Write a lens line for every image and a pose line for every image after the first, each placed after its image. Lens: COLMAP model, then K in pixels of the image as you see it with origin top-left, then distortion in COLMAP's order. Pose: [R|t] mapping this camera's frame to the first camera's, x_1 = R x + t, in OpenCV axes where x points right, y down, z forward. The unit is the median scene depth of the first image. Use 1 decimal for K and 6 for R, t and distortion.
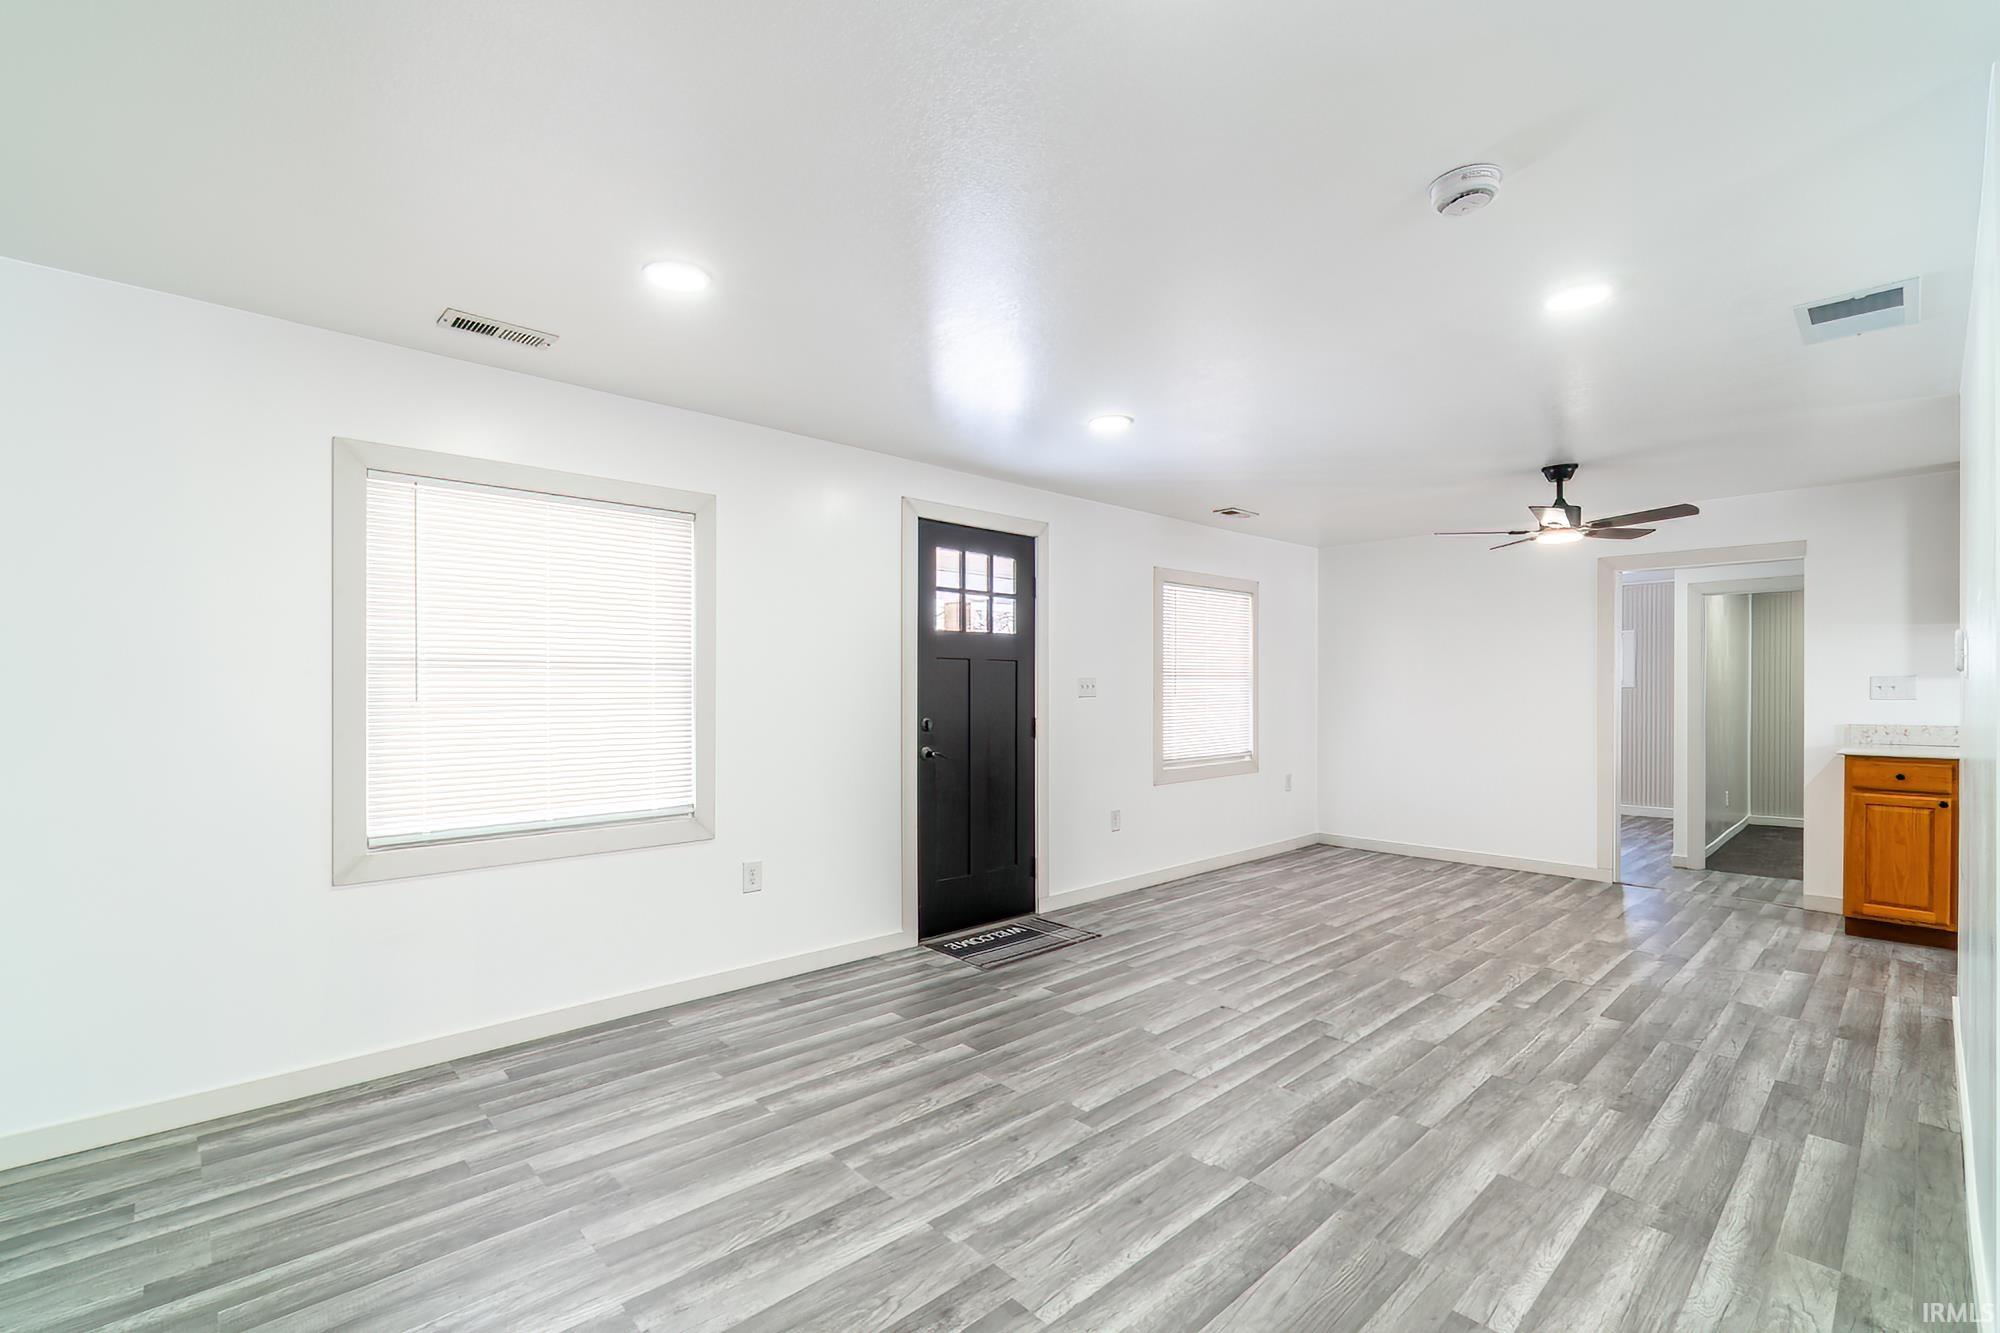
lens RADIAL K [[873.5, 0, 987.7], [0, 873.5, 663.1], [0, 0, 1]] dist [-0.006118, 0.003784]
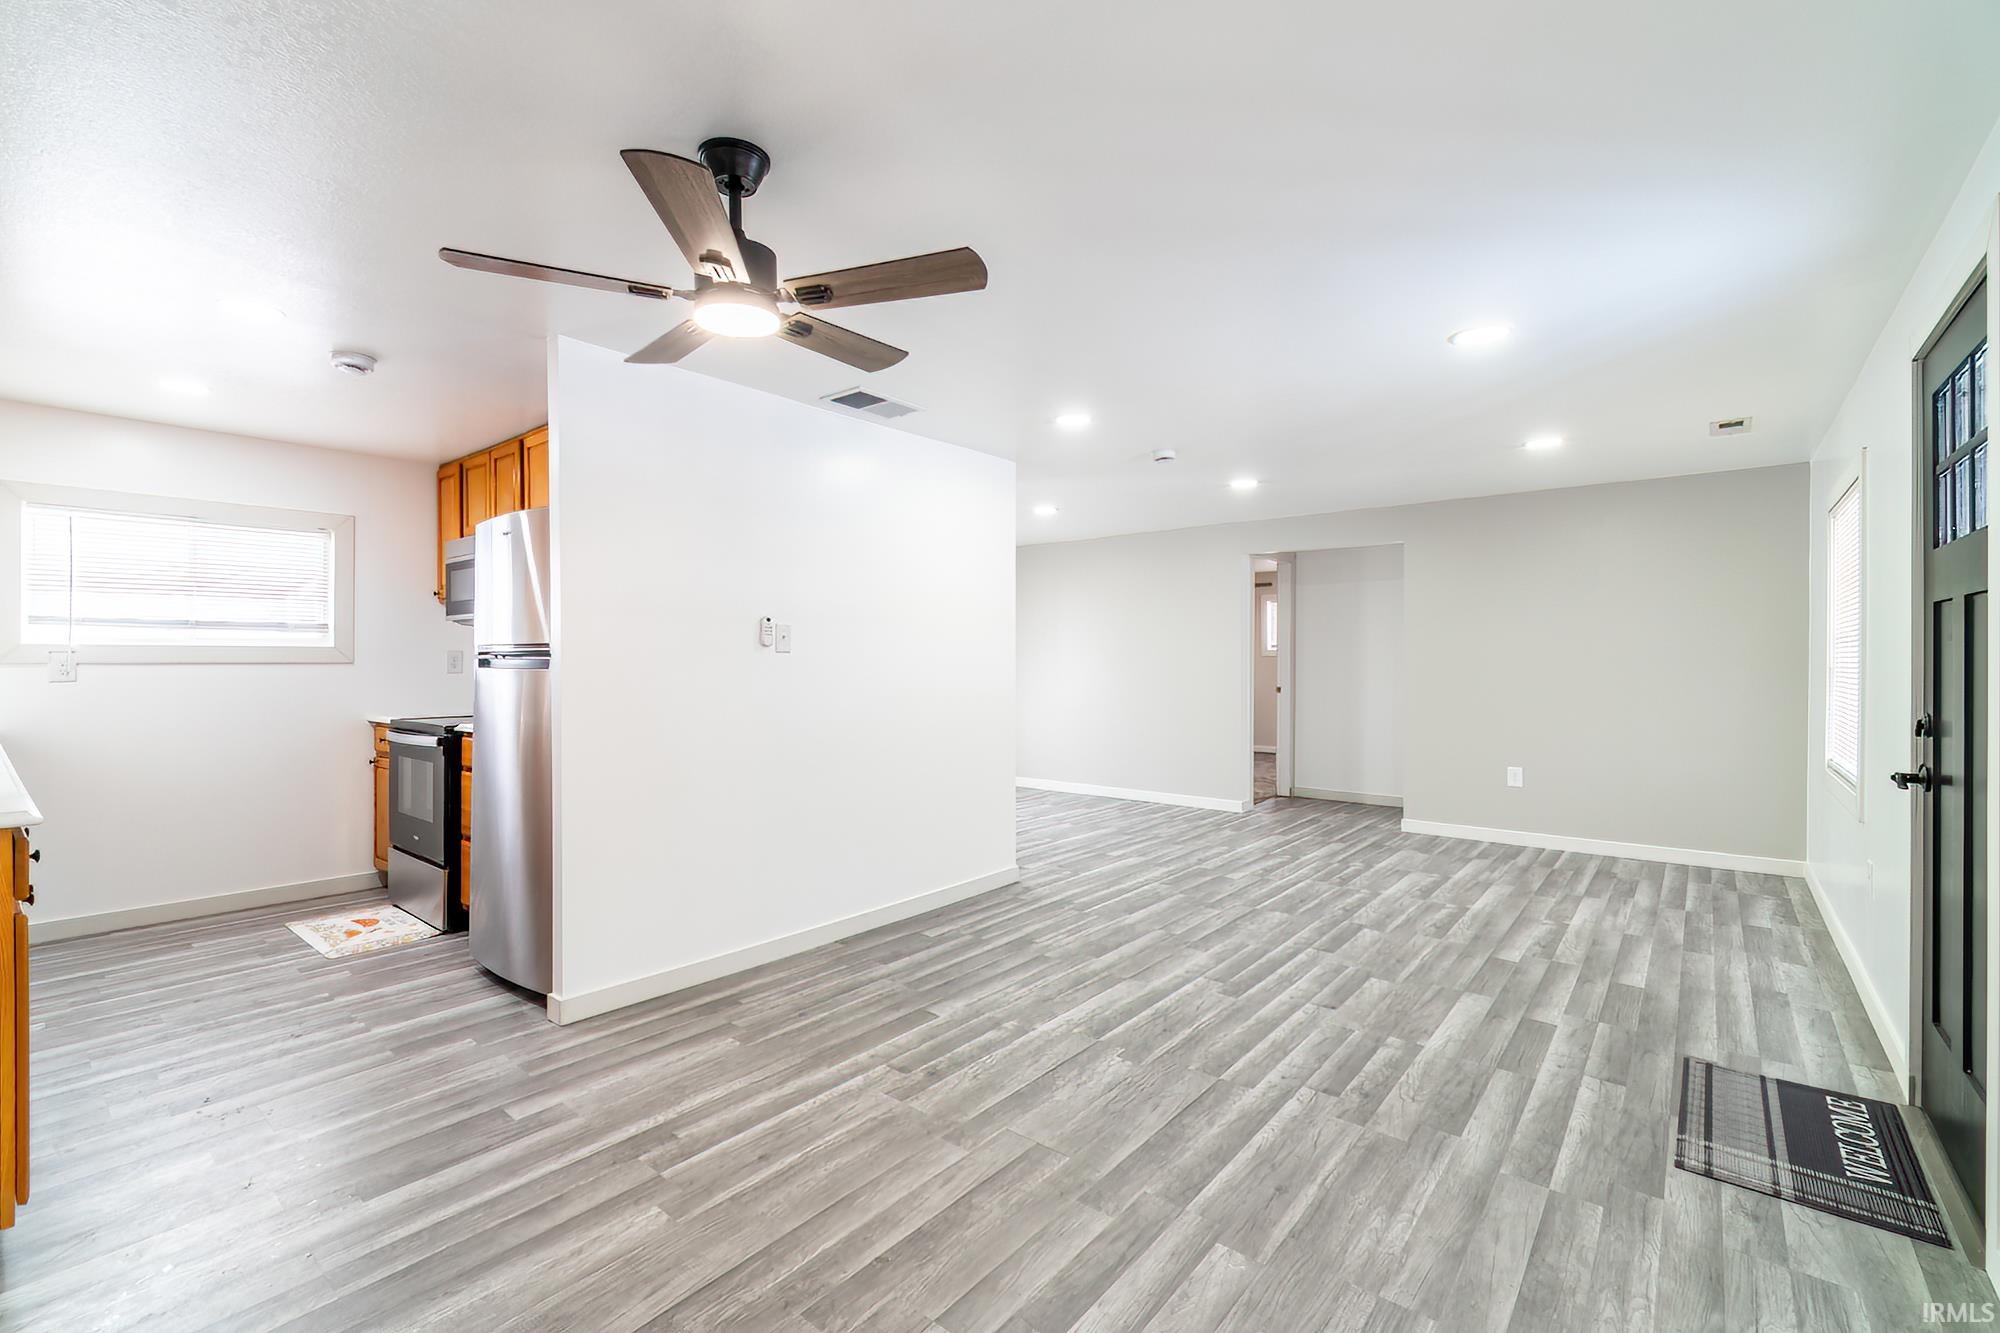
lens RADIAL K [[873.5, 0, 987.7], [0, 873.5, 663.1], [0, 0, 1]] dist [-0.006118, 0.003784]
pose [[-0.990994, -0.000293, -0.133905, 0.829111], [0.002647, 0.999759, -0.021782, 0.055909], [0.133879, -0.021940, -0.990755, 2.058180]]
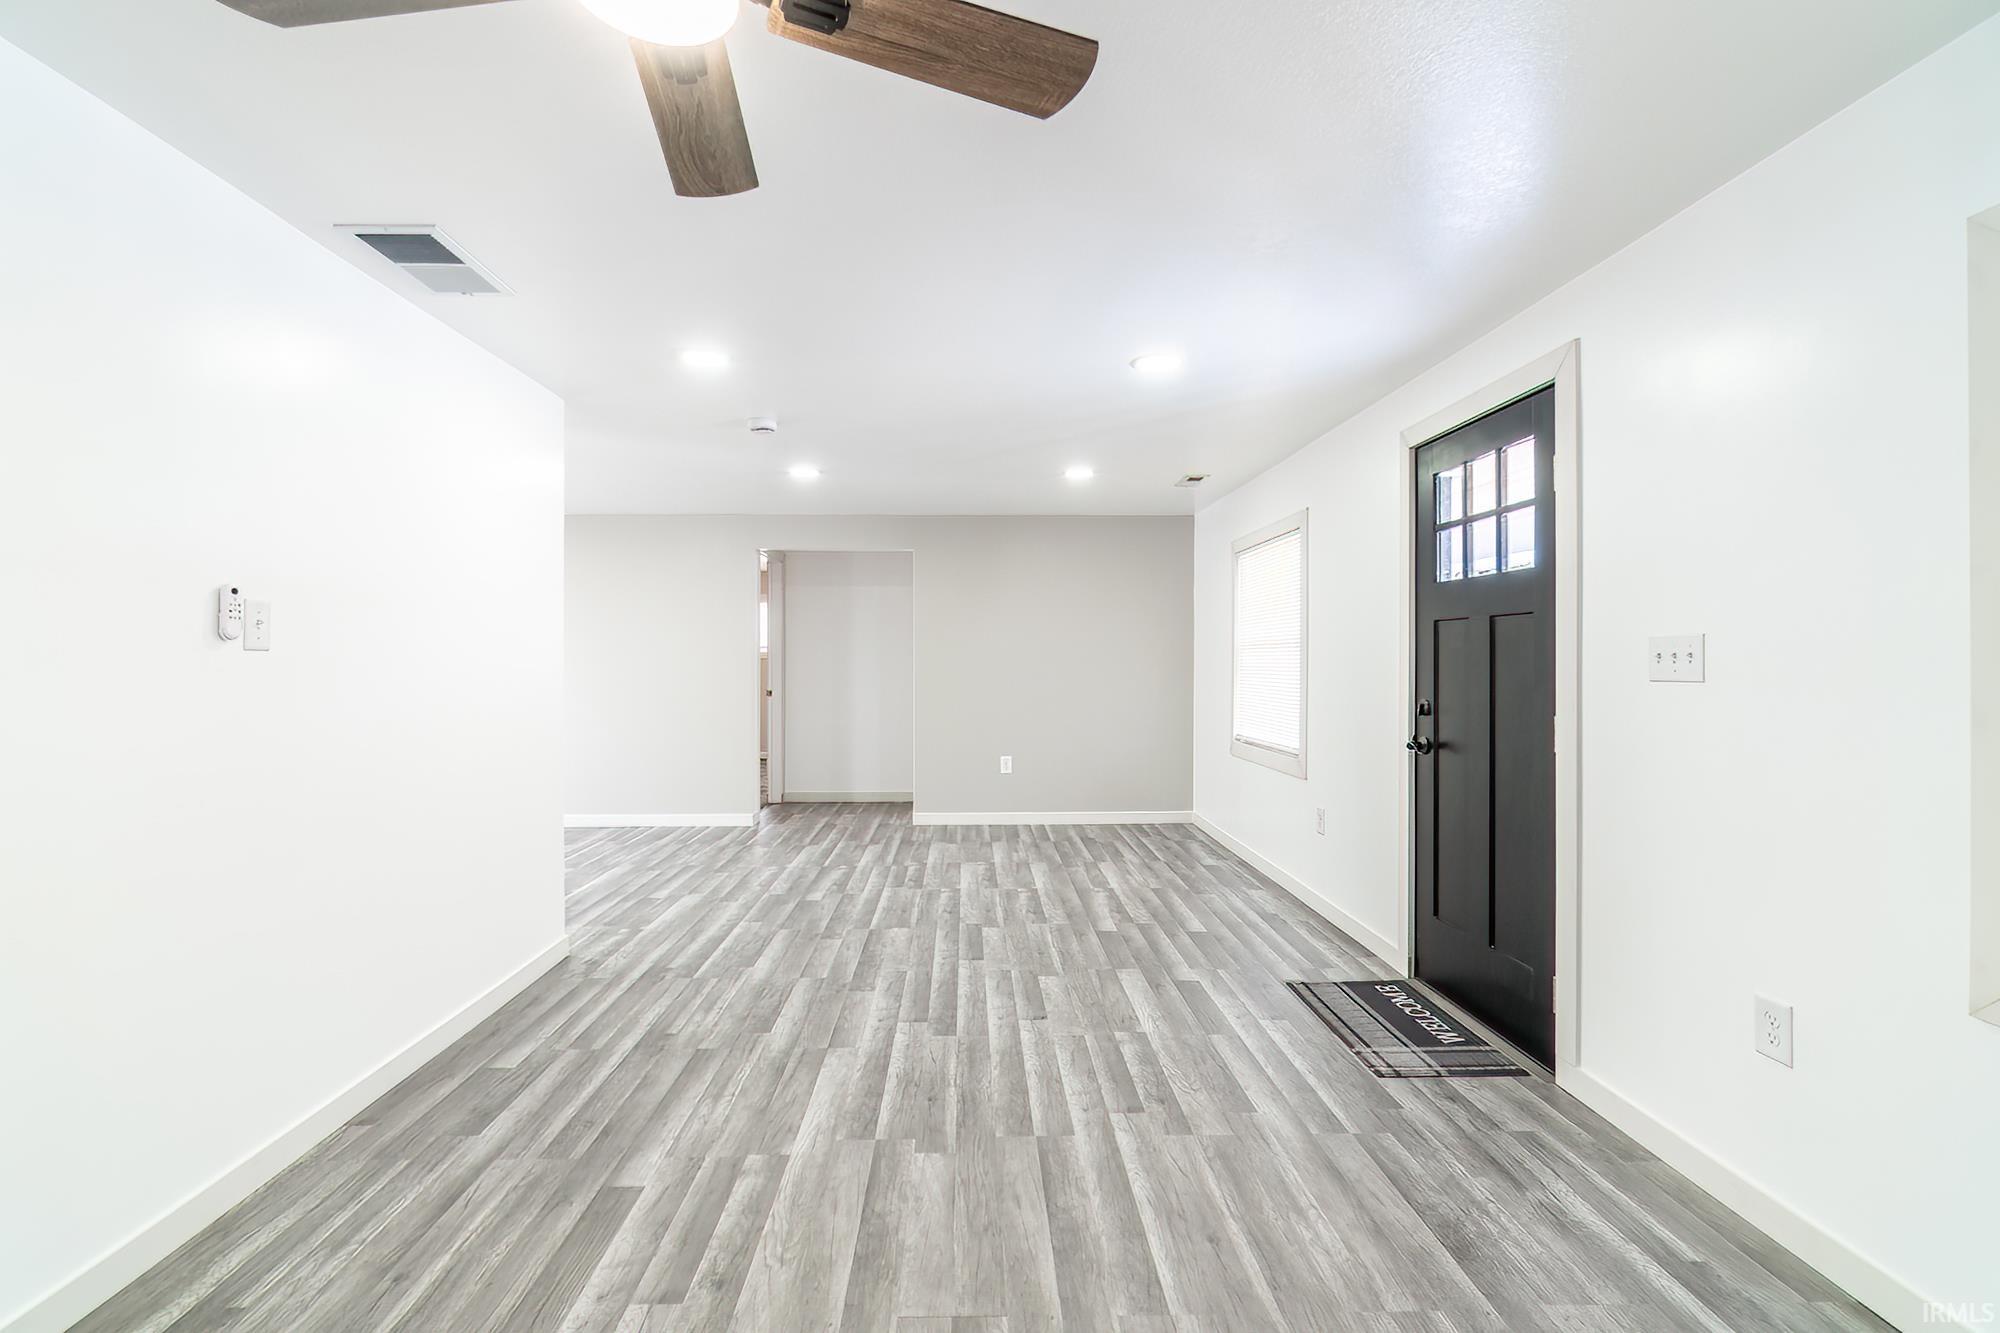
lens RADIAL K [[873.5, 0, 987.7], [0, 873.5, 663.1], [0, 0, 1]] dist [-0.006118, 0.003784]
pose [[-0.659554, 0.002747, -0.751652, 1.076662], [0.021155, 0.999665, -0.014909, 0.047868], [0.751359, -0.025735, -0.659391, 1.713754]]
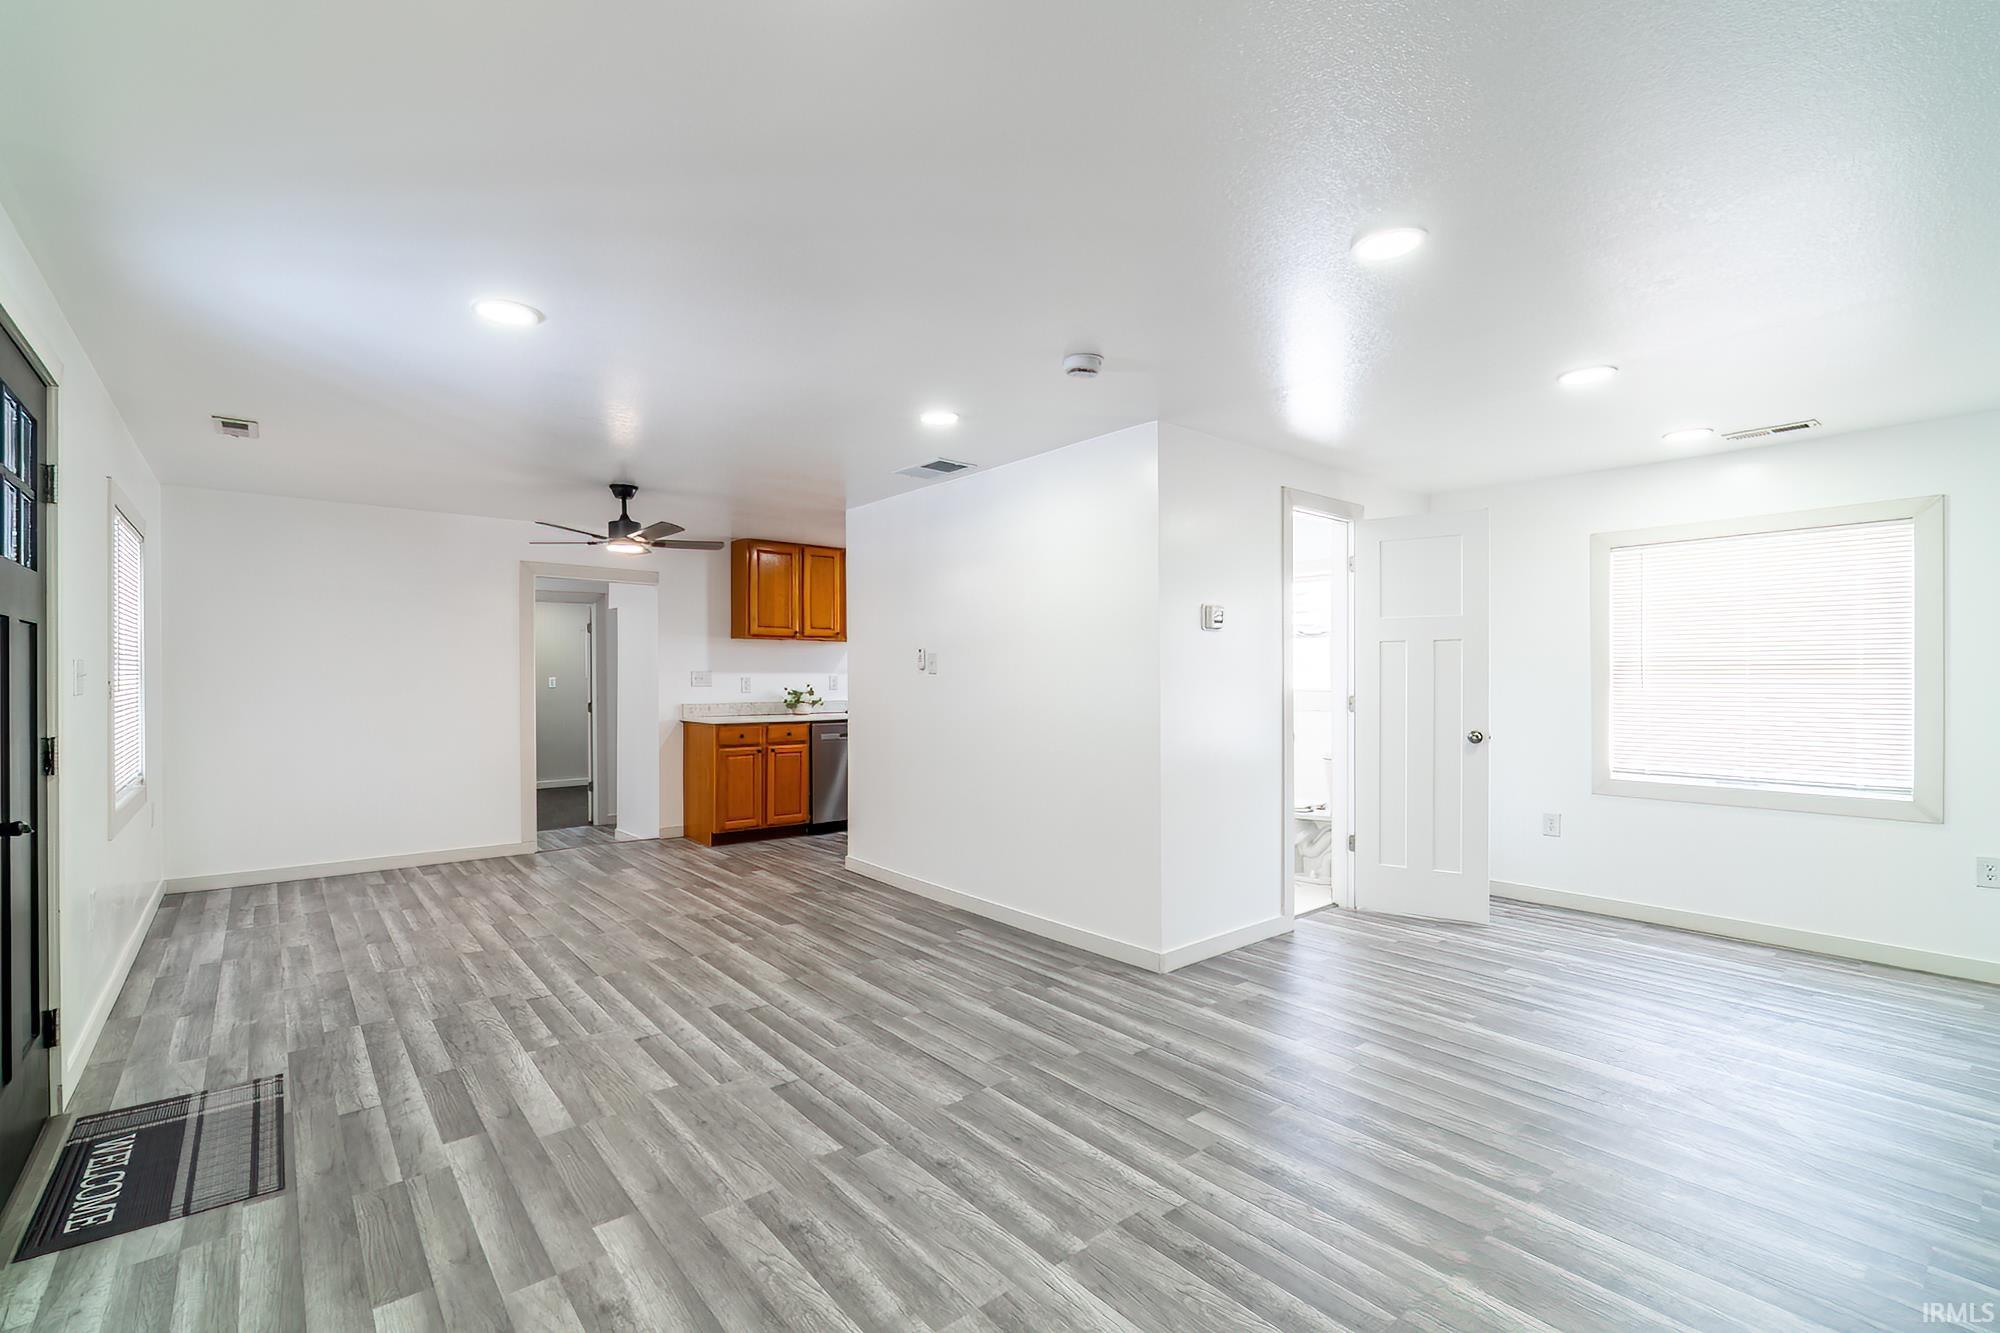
lens RADIAL K [[881.2, 0, 952.4], [0, 881.2, 675.3], [0, 0, 1]] dist [-0.004072, 0.000291]
pose [[0.083049, 0.003774, 0.996538, -0.650263], [-0.028053, 0.999605, -0.001448, 0.021019], [-0.996151, -0.027836, 0.083122, 0.685236]]
